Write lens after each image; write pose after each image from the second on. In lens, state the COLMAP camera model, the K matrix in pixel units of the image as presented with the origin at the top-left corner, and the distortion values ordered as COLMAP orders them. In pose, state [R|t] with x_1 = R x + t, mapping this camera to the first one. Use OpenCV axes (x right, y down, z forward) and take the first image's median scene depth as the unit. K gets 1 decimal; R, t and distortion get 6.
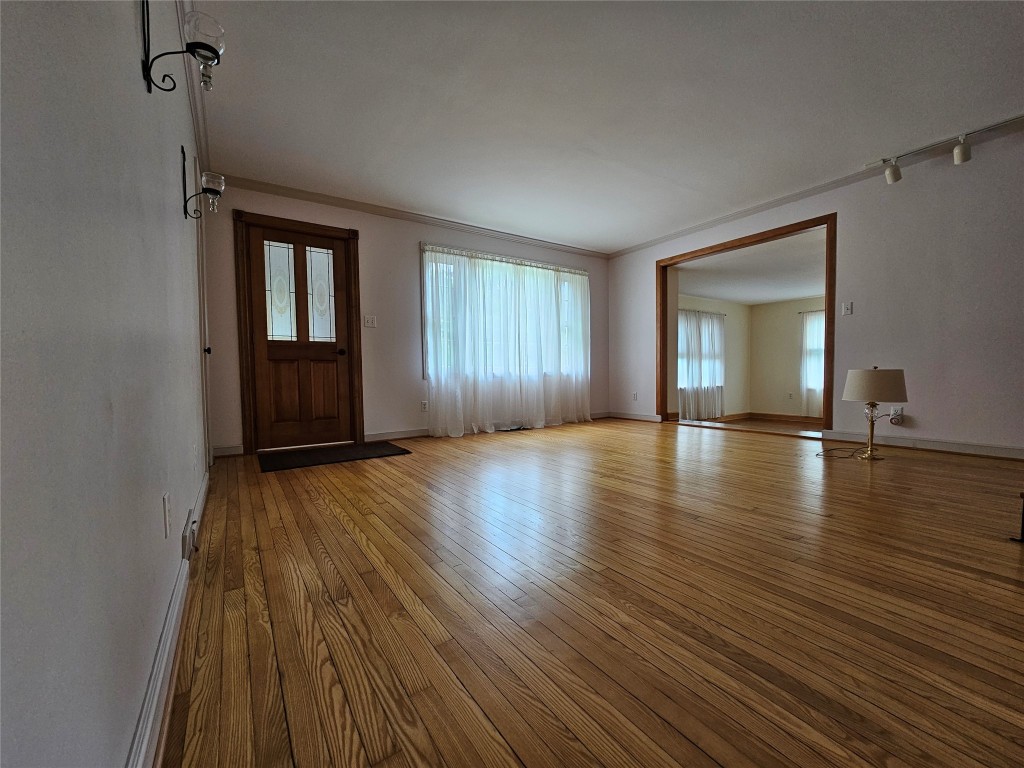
lens RADIAL K [[422.0, 0, 510.5], [0, 422.0, 387.6], [0, 0, 1]] dist [-0.001505, 0.000411]
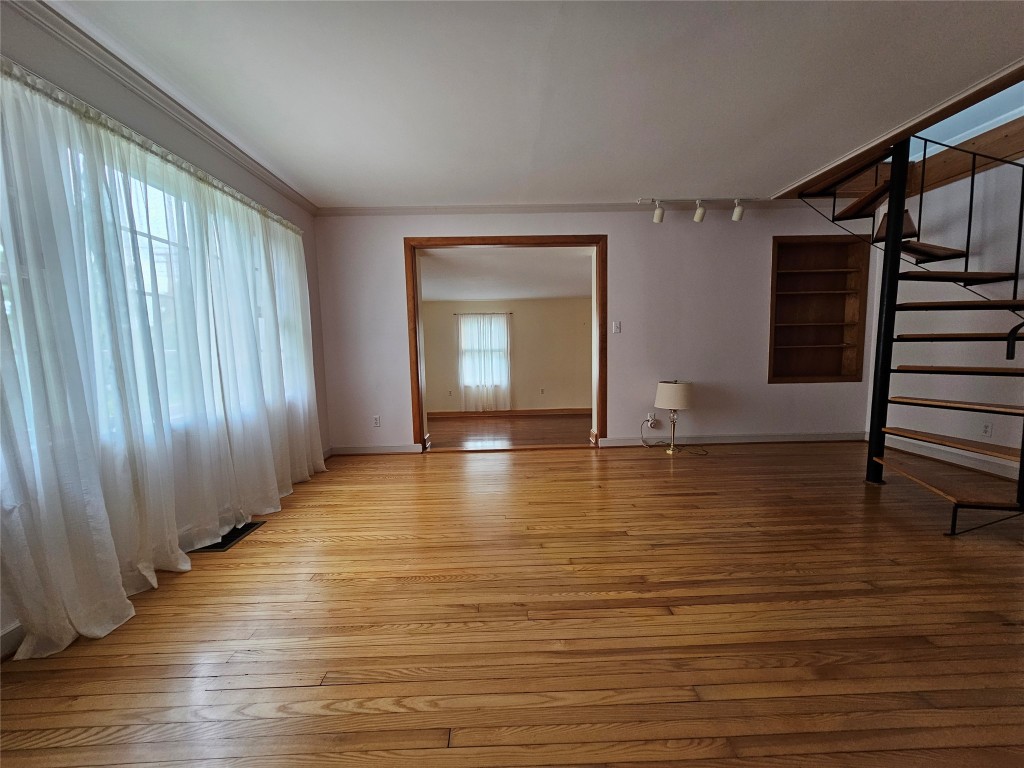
lens RADIAL K [[422.0, 0, 512.0], [0, 422.0, 385.2], [0, 0, 1]] dist [-0.001505, 0.000411]
pose [[0.531142, -0.071317, 0.844276, -0.203724], [0.043042, 0.997436, 0.057177, -0.080382], [-0.846189, 0.005971, 0.532850, 0.468462]]
